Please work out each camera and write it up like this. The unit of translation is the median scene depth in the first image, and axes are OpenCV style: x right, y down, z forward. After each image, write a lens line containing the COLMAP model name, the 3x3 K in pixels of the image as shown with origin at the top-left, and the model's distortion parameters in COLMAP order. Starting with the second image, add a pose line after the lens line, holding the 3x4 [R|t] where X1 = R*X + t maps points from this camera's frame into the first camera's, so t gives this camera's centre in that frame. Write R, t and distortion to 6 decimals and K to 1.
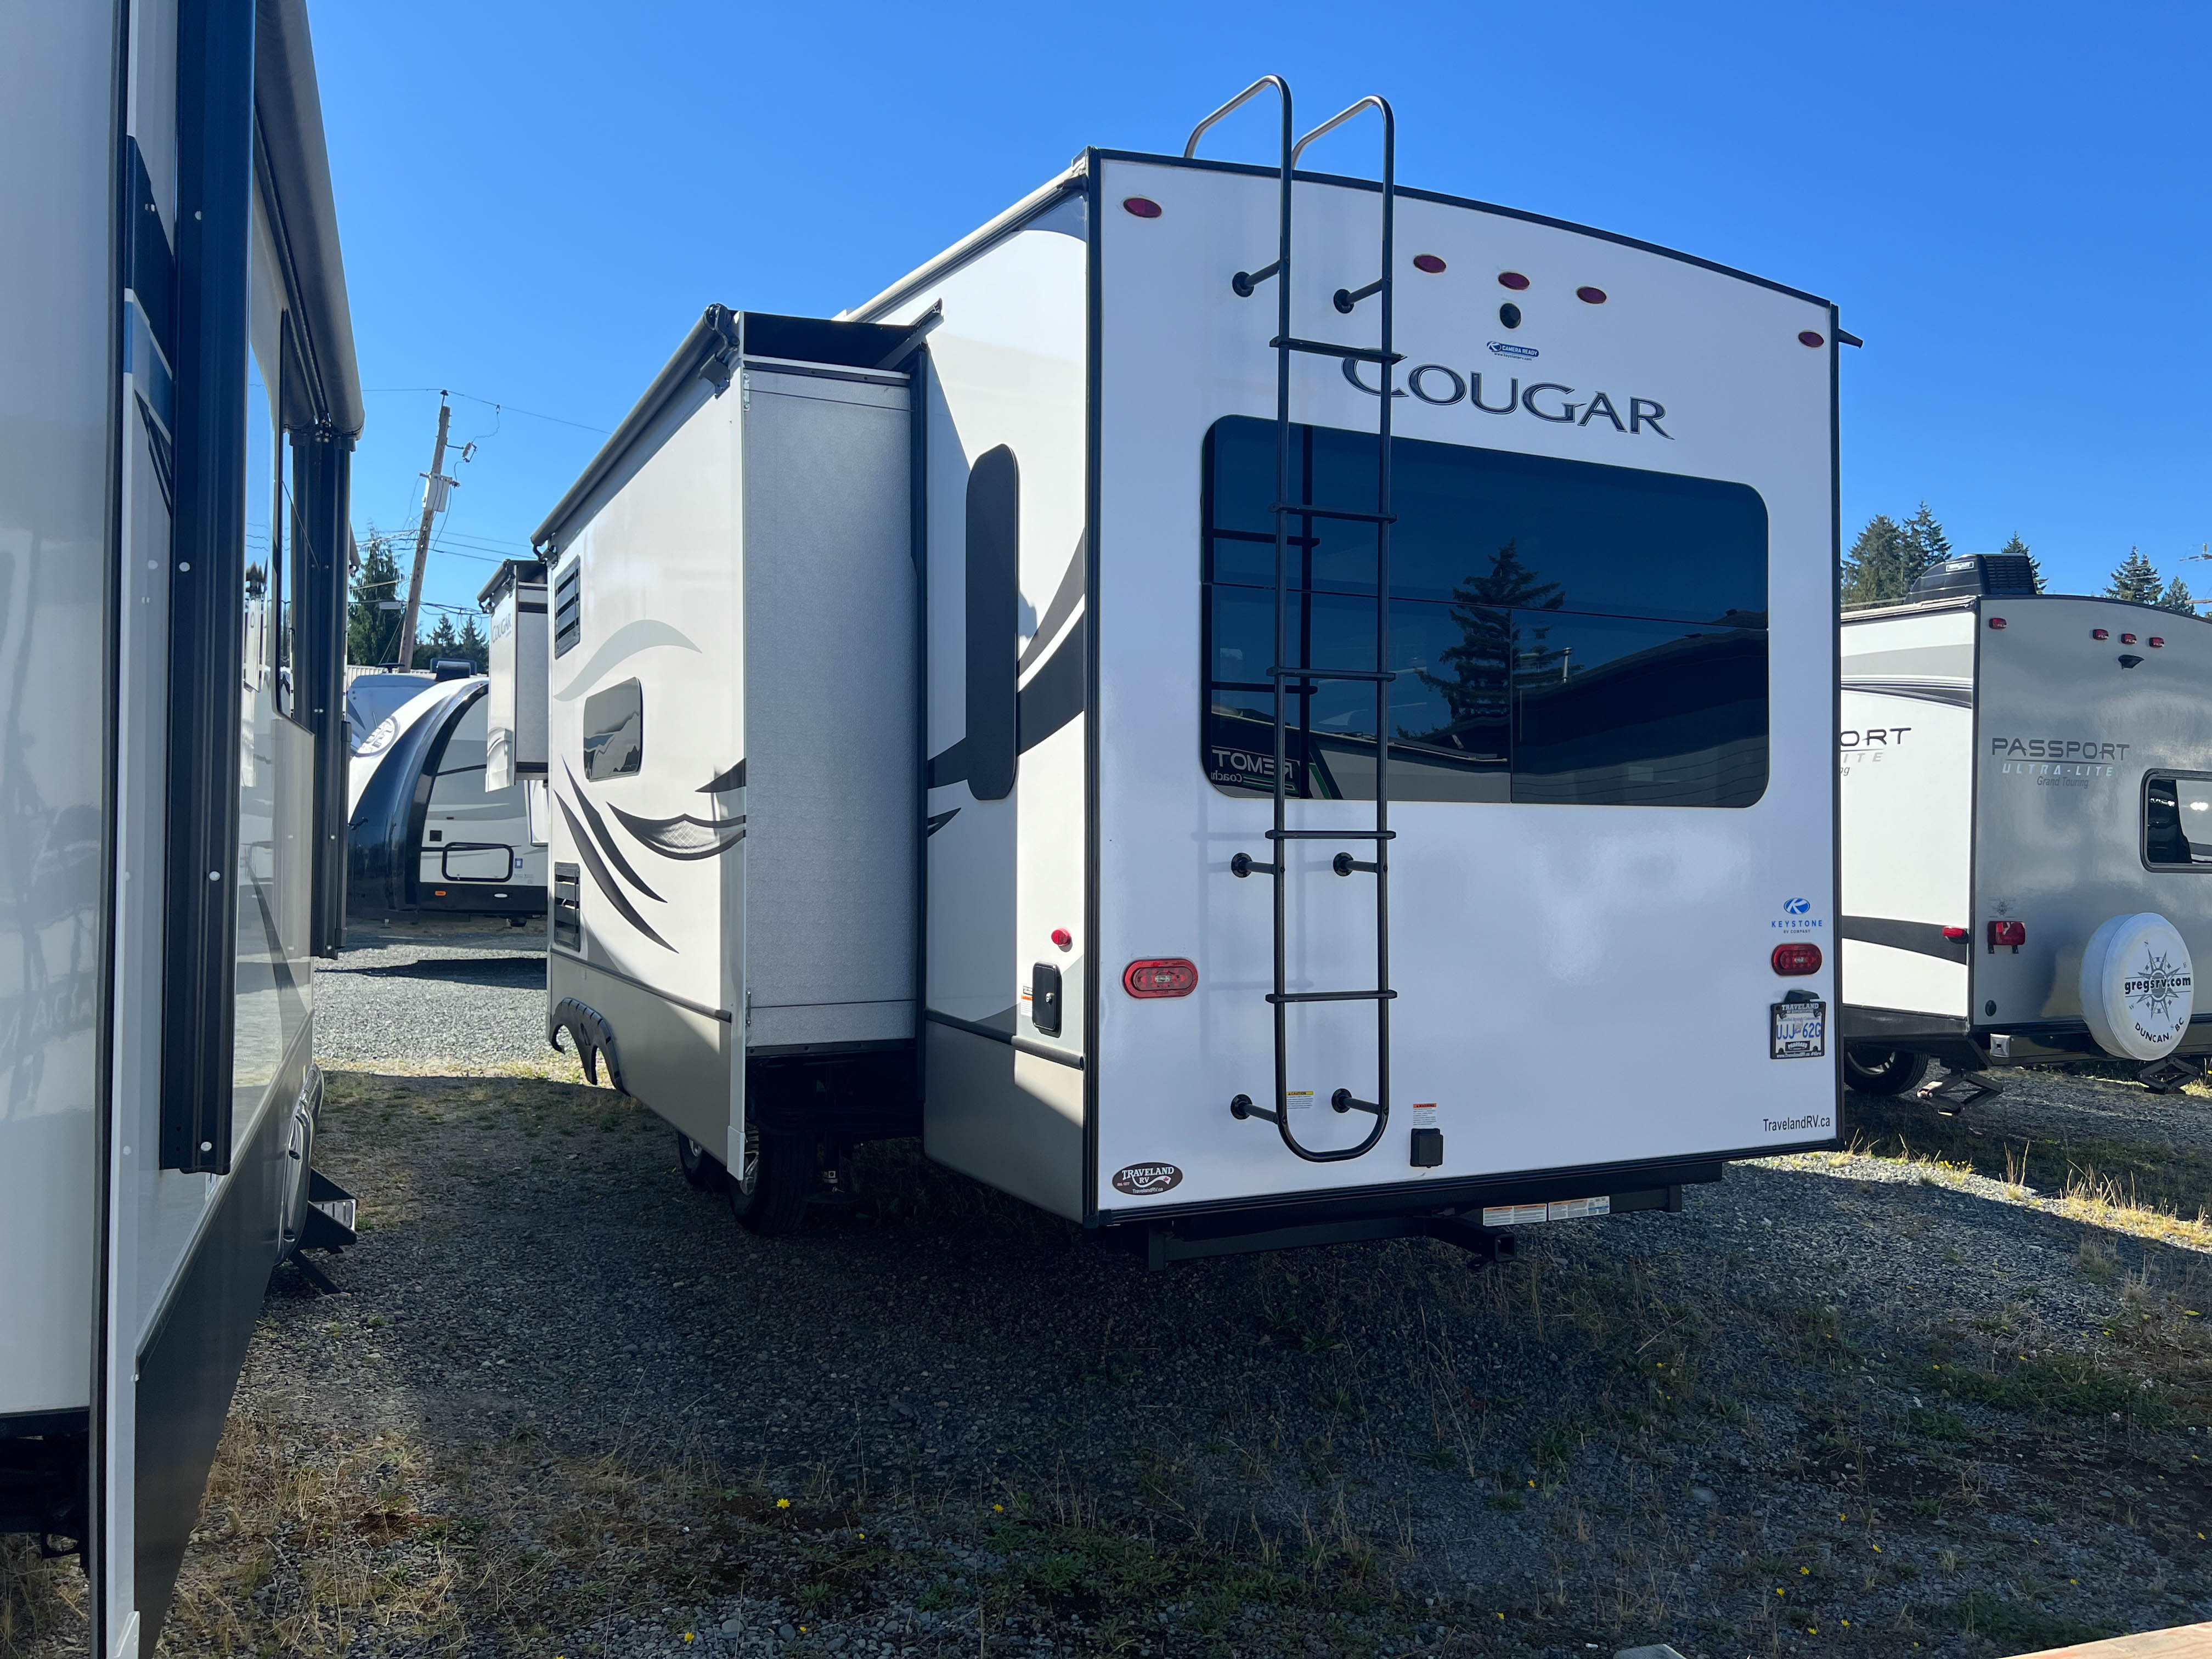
lens RADIAL K [[1652.1, 0, 1108.4], [0, 1652.1, 829.4], [0, 0, 1]] dist [0.046776, -0.056234]
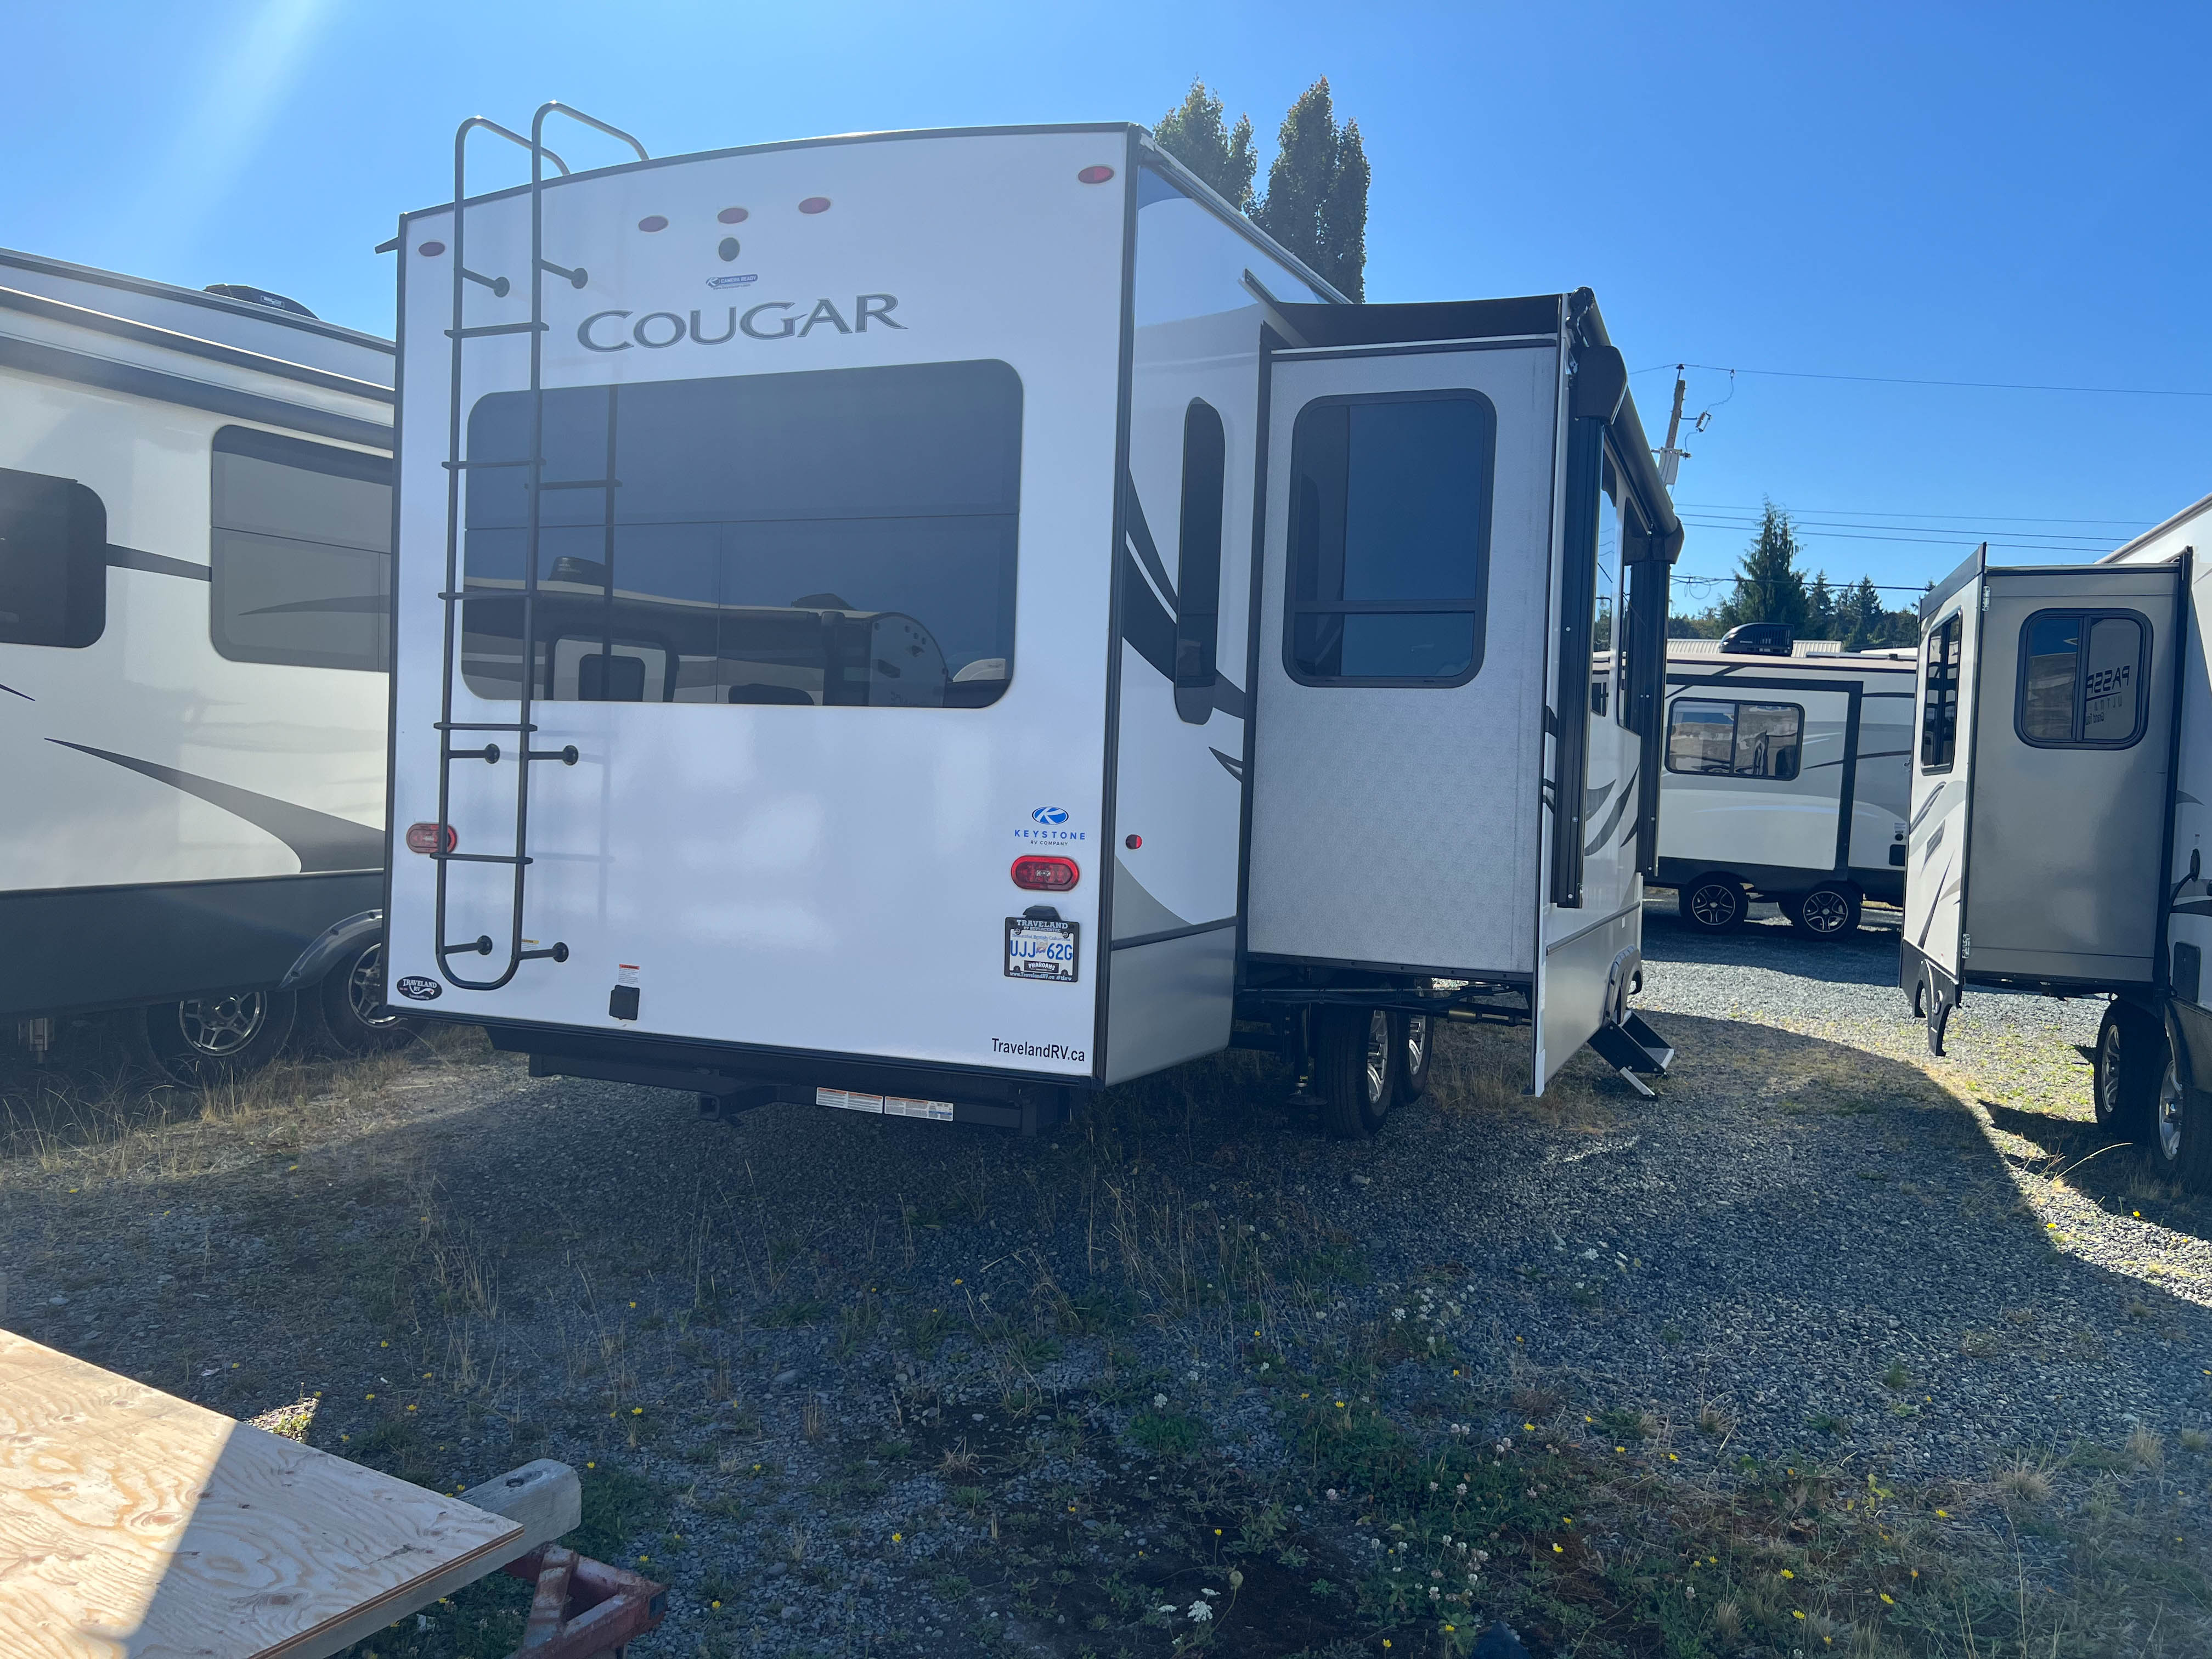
lens RADIAL K [[1652.1, 0, 1113.3], [0, 1652.1, 839.0], [0, 0, 1]] dist [0.046776, -0.056234]
pose [[0.669035, 0.037566, -0.742281, 1.202059], [-0.021411, 0.999281, 0.031274, 0.033031], [0.742922, -0.005030, 0.669359, 0.454377]]
